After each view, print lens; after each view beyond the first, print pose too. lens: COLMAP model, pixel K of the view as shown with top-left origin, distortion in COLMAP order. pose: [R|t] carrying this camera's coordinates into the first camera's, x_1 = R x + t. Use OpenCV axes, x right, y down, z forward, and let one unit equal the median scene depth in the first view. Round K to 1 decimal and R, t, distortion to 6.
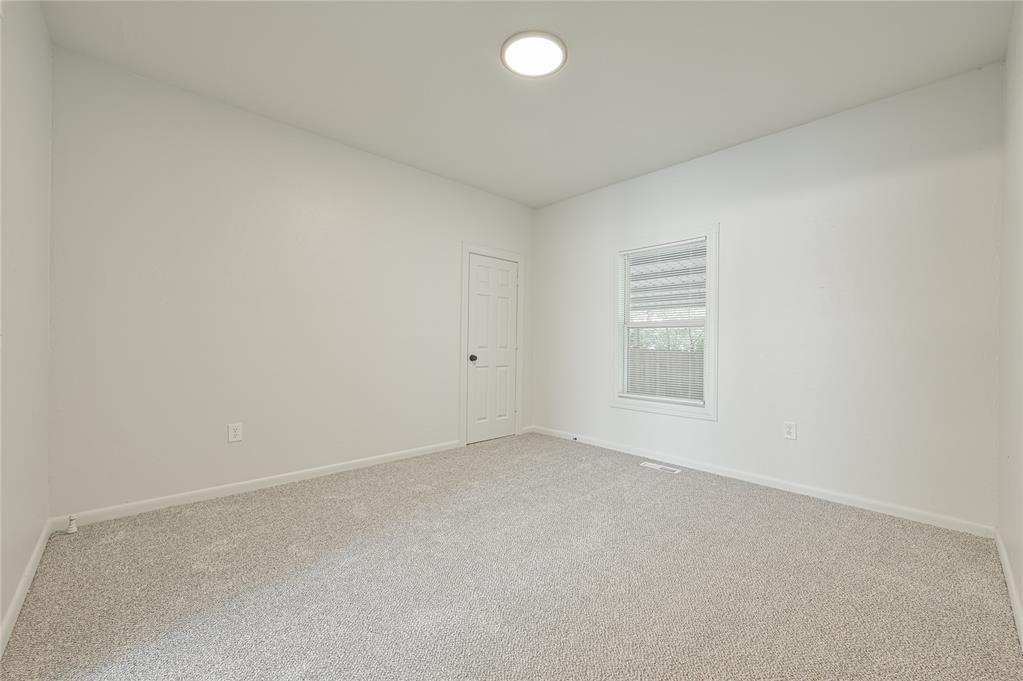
lens RADIAL K [[403.1, 0, 510.6], [0, 403.1, 343.5], [0, 0, 1]] dist [0.000158, -0.000025]
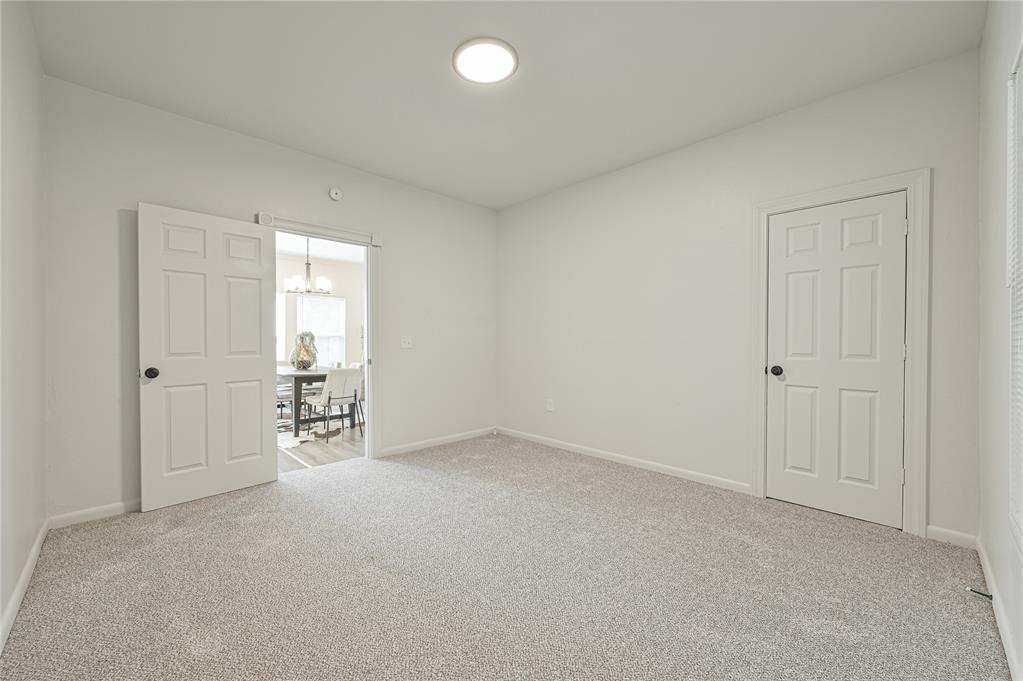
lens RADIAL K [[403.1, 0, 510.6], [0, 403.1, 343.5], [0, 0, 1]] dist [0.000158, -0.000025]
pose [[0.021386, -0.004005, -0.999763, 0.642233], [-0.006754, 0.999969, -0.004151, -0.003385], [0.999748, 0.006841, 0.021358, 0.629398]]
